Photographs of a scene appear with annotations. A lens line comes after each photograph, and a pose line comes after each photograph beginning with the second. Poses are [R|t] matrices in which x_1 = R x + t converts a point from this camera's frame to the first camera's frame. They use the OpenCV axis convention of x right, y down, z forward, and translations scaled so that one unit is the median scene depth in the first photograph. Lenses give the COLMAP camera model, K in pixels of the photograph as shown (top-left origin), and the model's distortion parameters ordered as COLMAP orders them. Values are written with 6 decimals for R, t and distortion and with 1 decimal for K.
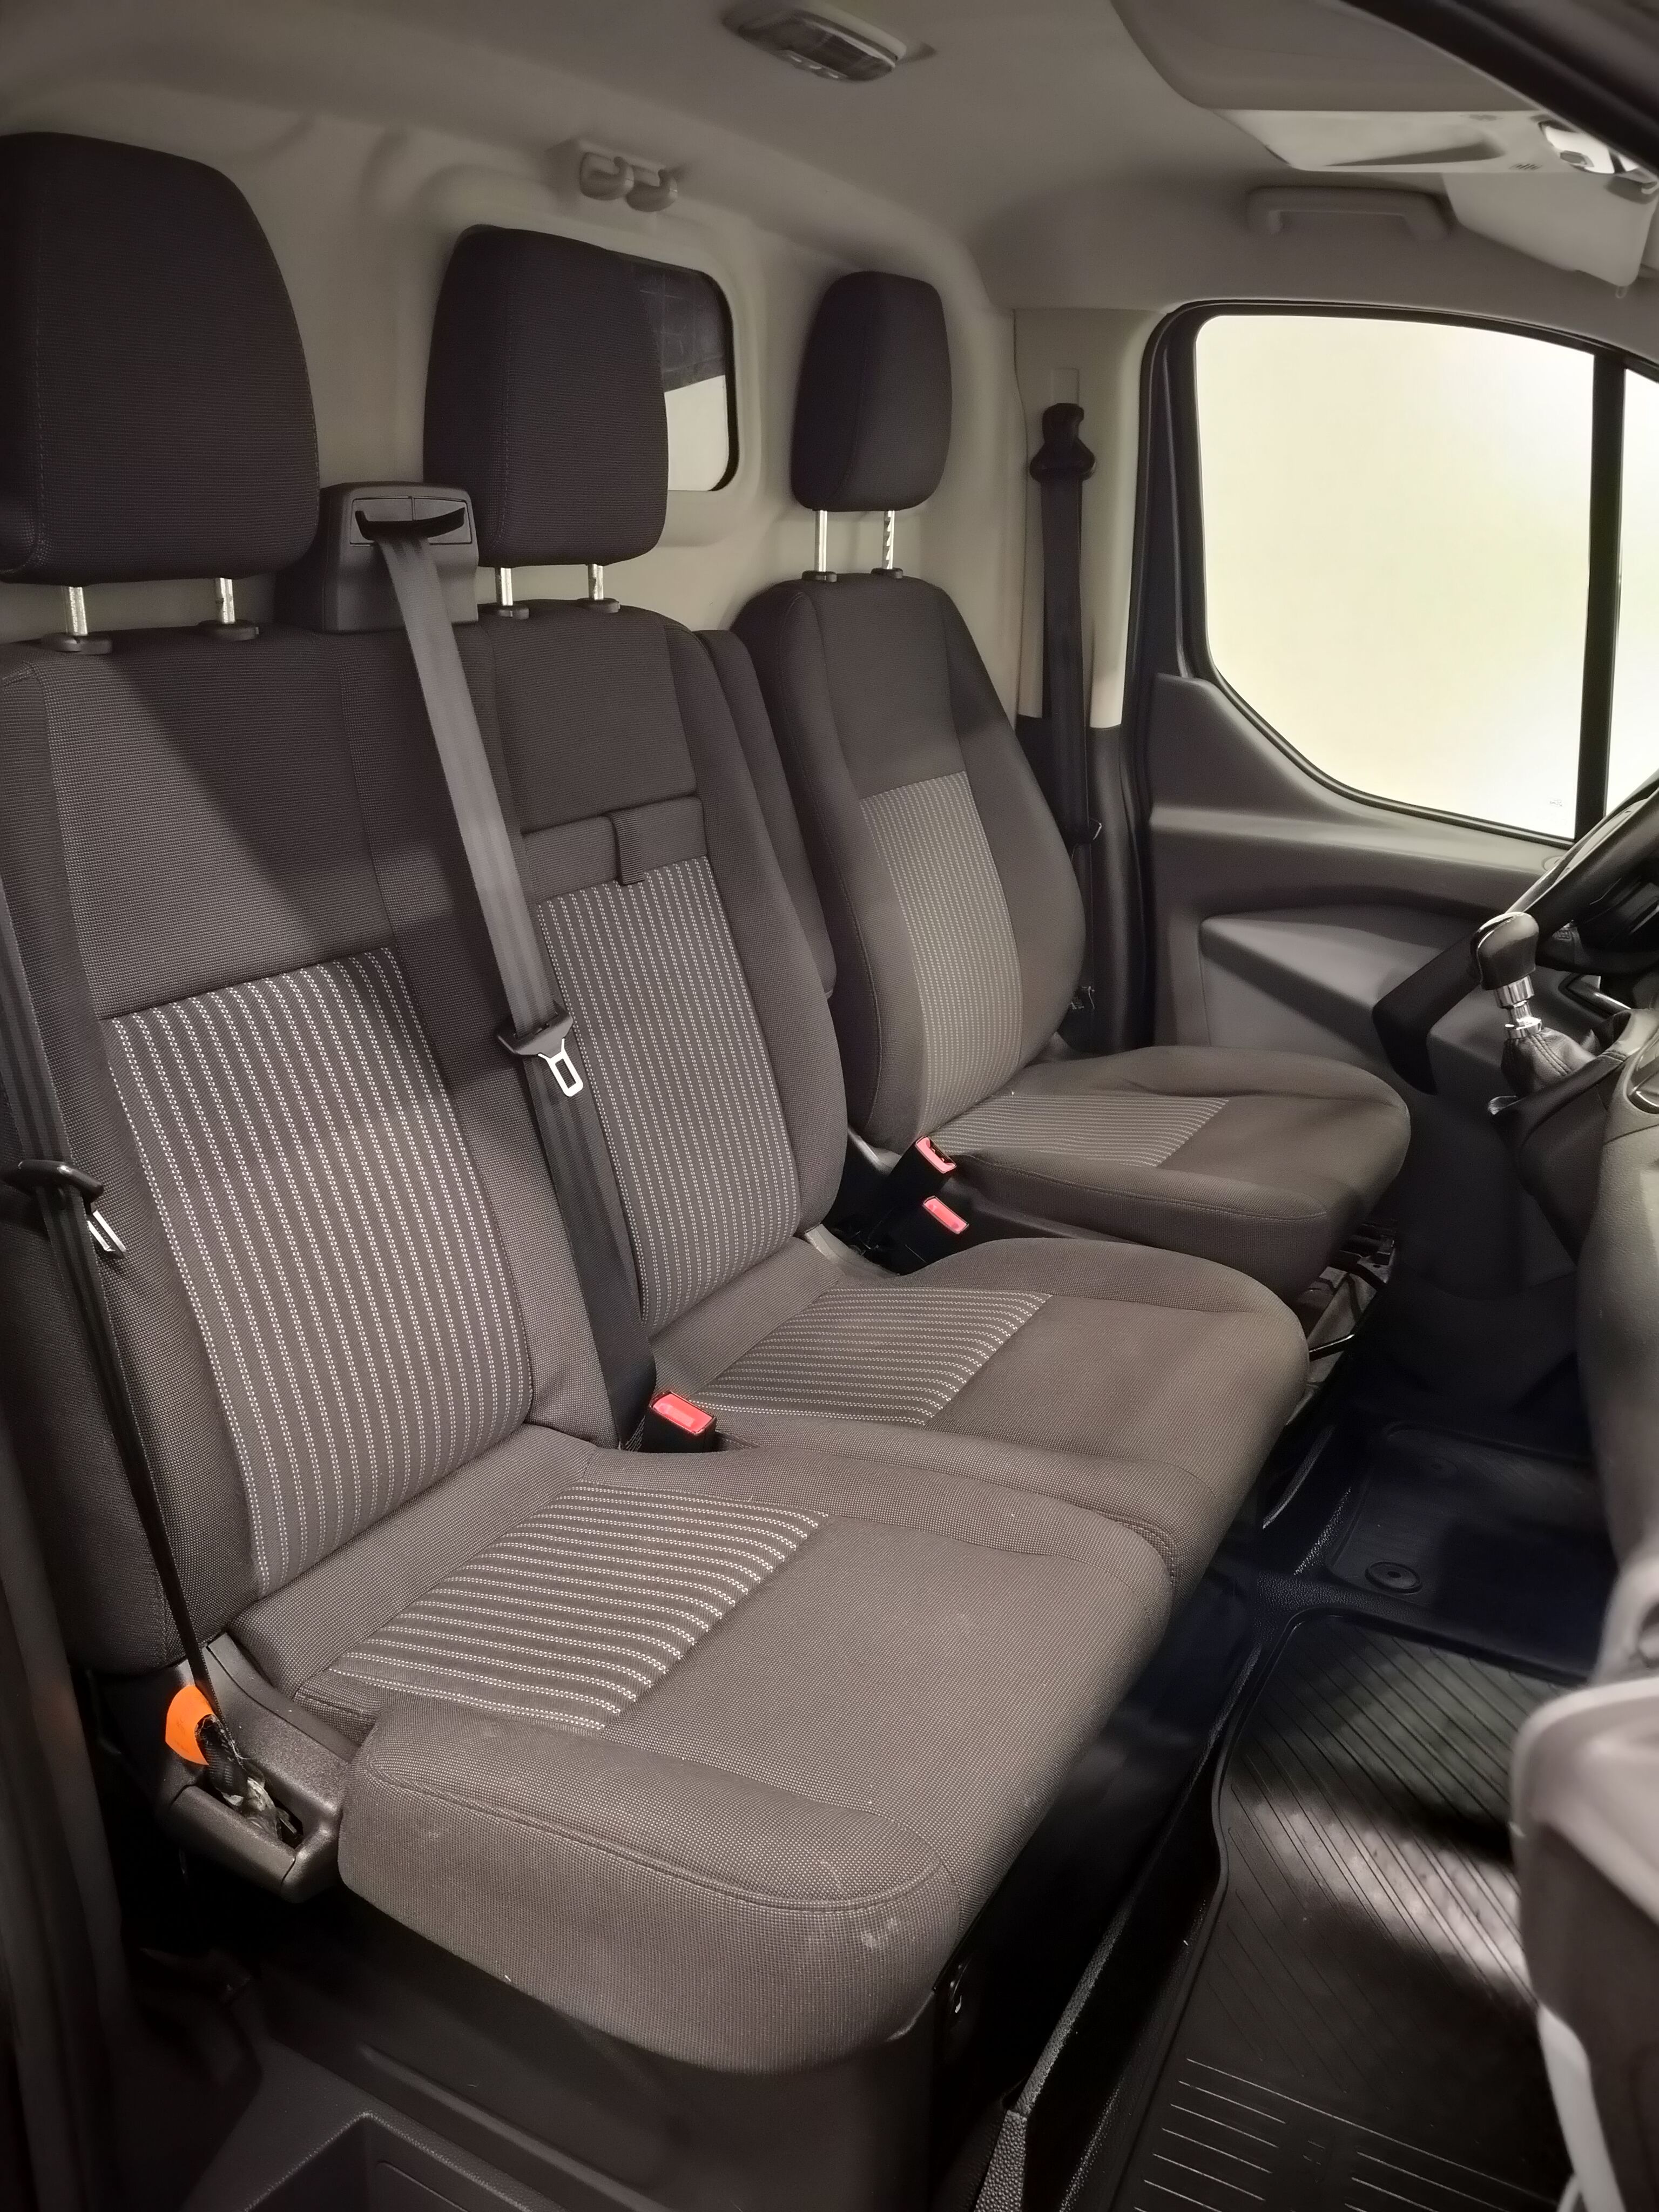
lens RADIAL K [[1676.2, 0, 829.5], [0, 1676.2, 1106.0], [0, 0, 1]] dist [0.010188, -0.002804]
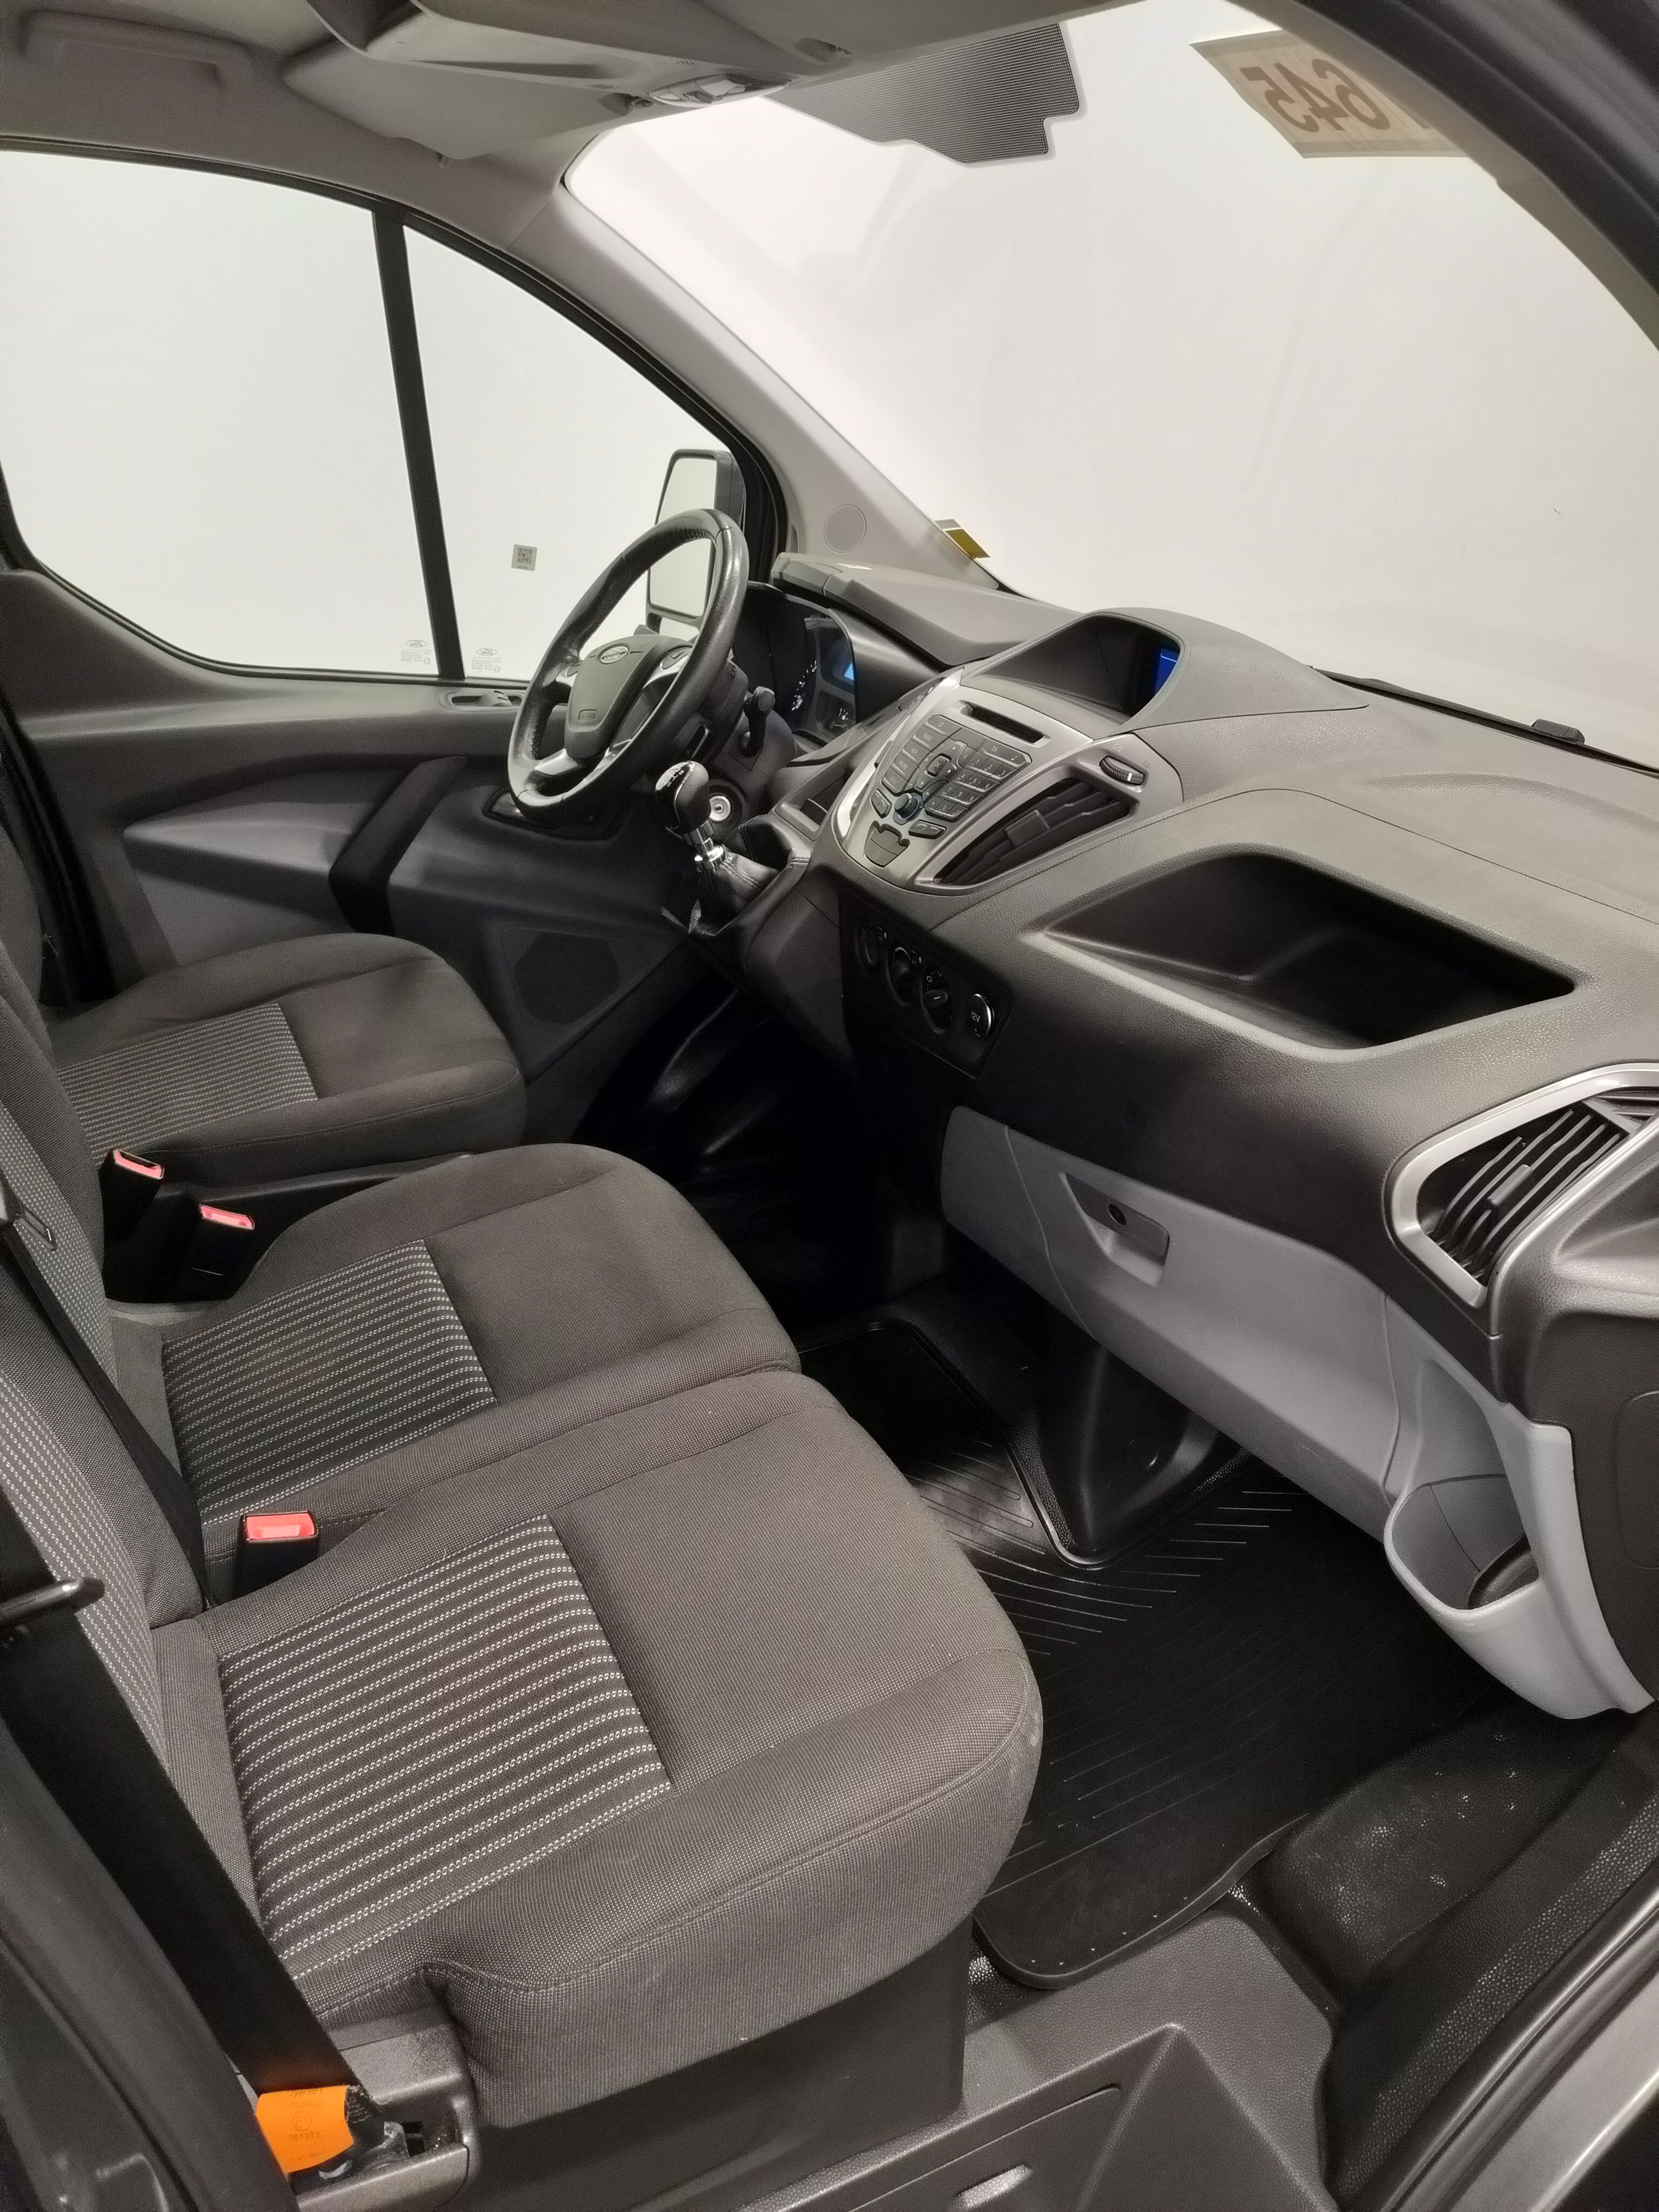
lens RADIAL K [[1657.1, 0, 829.5], [0, 1657.1, 1106.0], [0, 0, 1]] dist [0.034531, 0.001983]
pose [[0.600699, -0.374695, 0.706233, -0.360835], [0.281949, 0.925900, 0.251424, -0.131036], [-0.748108, 0.048091, 0.661832, 0.143647]]
